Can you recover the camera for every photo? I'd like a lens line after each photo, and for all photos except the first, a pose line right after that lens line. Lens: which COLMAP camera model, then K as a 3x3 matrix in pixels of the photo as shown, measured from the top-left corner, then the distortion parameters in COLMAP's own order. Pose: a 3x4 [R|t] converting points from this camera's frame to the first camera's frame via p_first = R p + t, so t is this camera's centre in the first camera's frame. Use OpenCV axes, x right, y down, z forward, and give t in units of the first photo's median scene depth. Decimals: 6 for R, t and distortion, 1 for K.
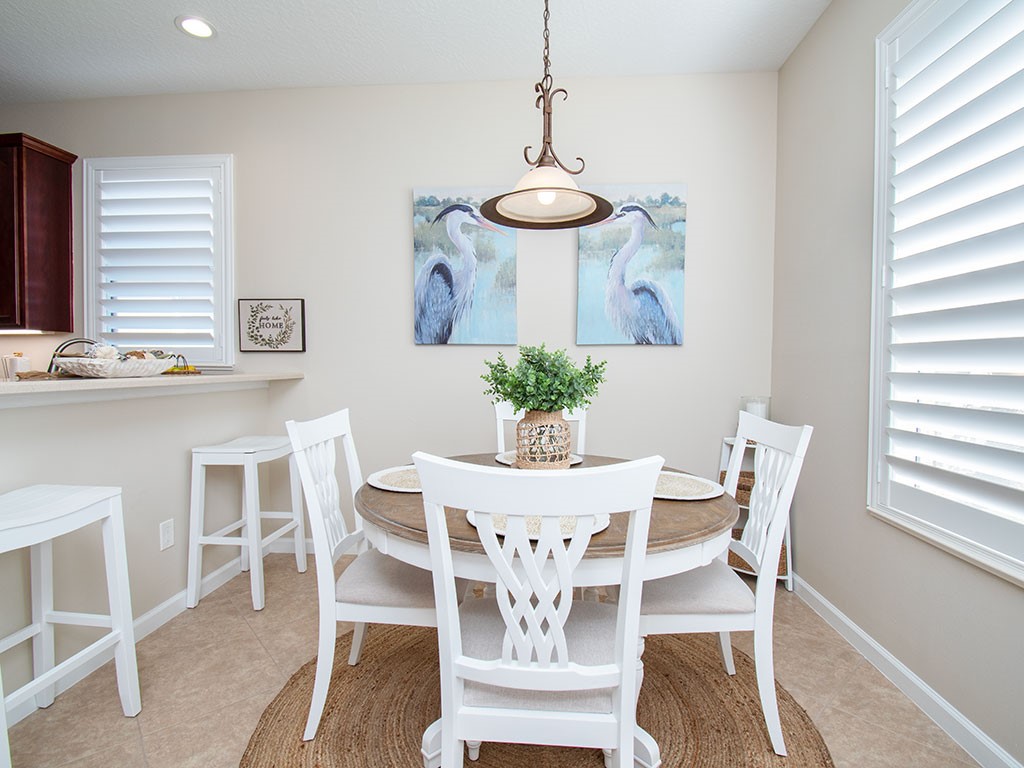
lens RADIAL K [[505.6, 0, 517.7], [0, 505.6, 383.7], [0, 0, 1]] dist [0.005113, -0.017931]
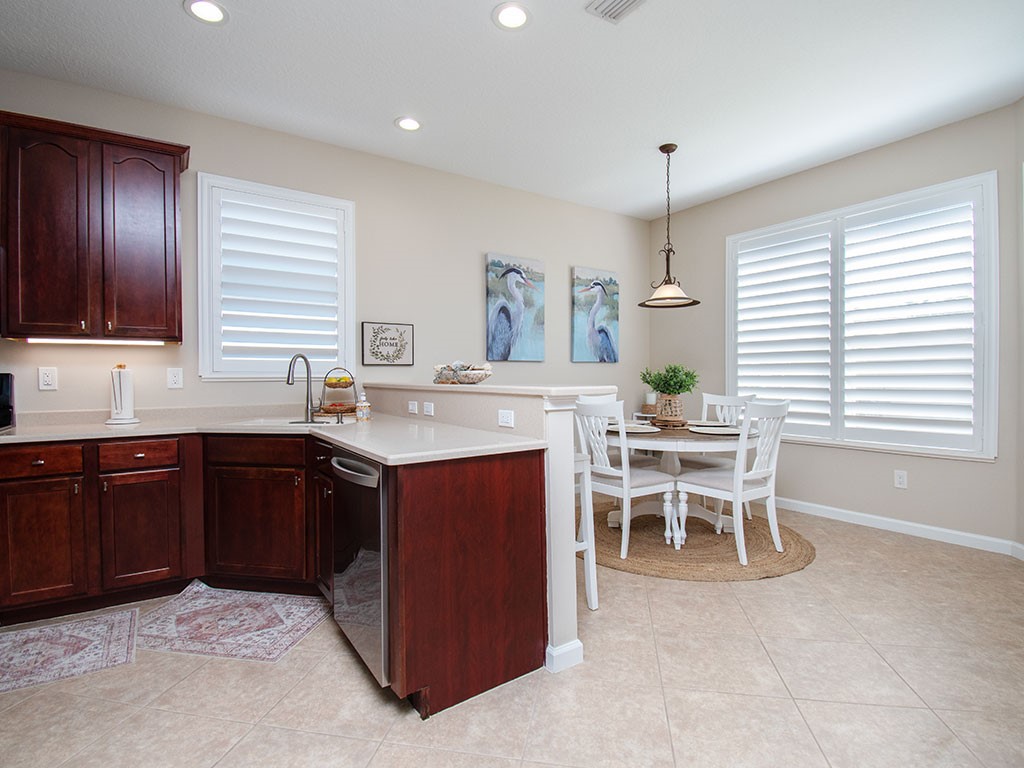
lens RADIAL K [[505.6, 0, 516.5], [0, 505.6, 383.7], [0, 0, 1]] dist [0.005113, -0.017931]
pose [[0.787987, -0.019146, 0.615395, -1.047403], [0.030761, 0.999492, -0.008293, 0.002809], [-0.614924, 0.025464, 0.788175, -0.187765]]
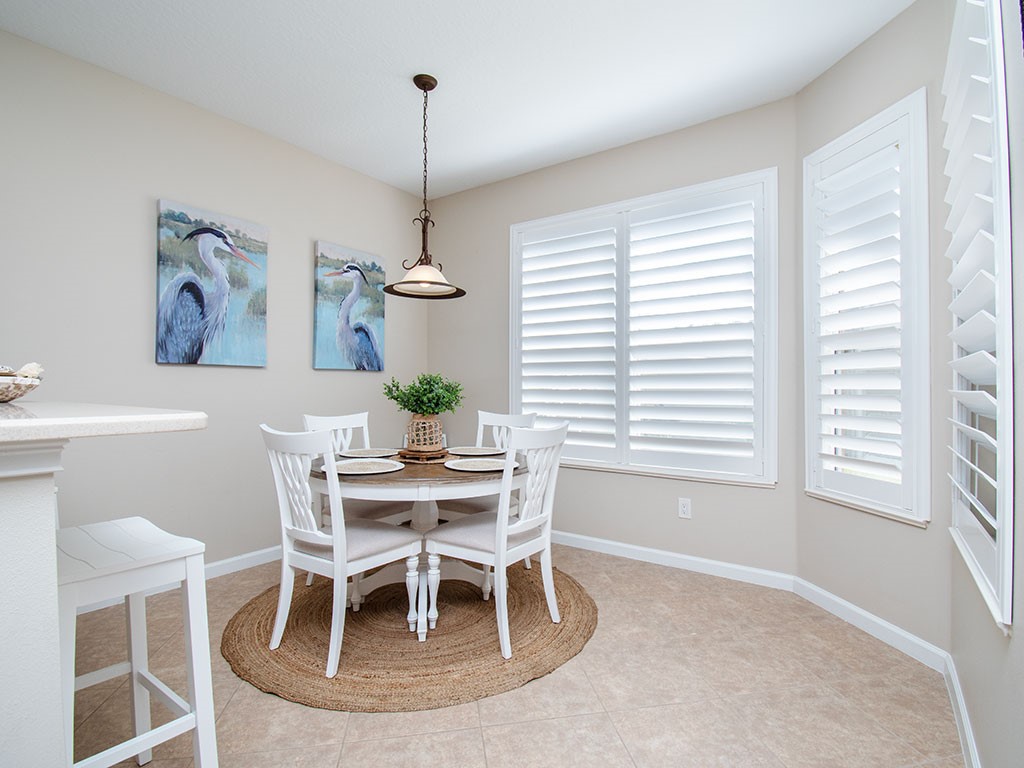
lens RADIAL K [[510.5, 0, 536.1], [0, 510.5, 383.7], [0, 0, 1]] dist [0.017181, -0.024168]
pose [[0.495213, 0.003252, 0.868766, -0.689453], [0.028528, 0.999393, -0.020003, -0.001077], [-0.868303, 0.034690, 0.494819, -0.071055]]
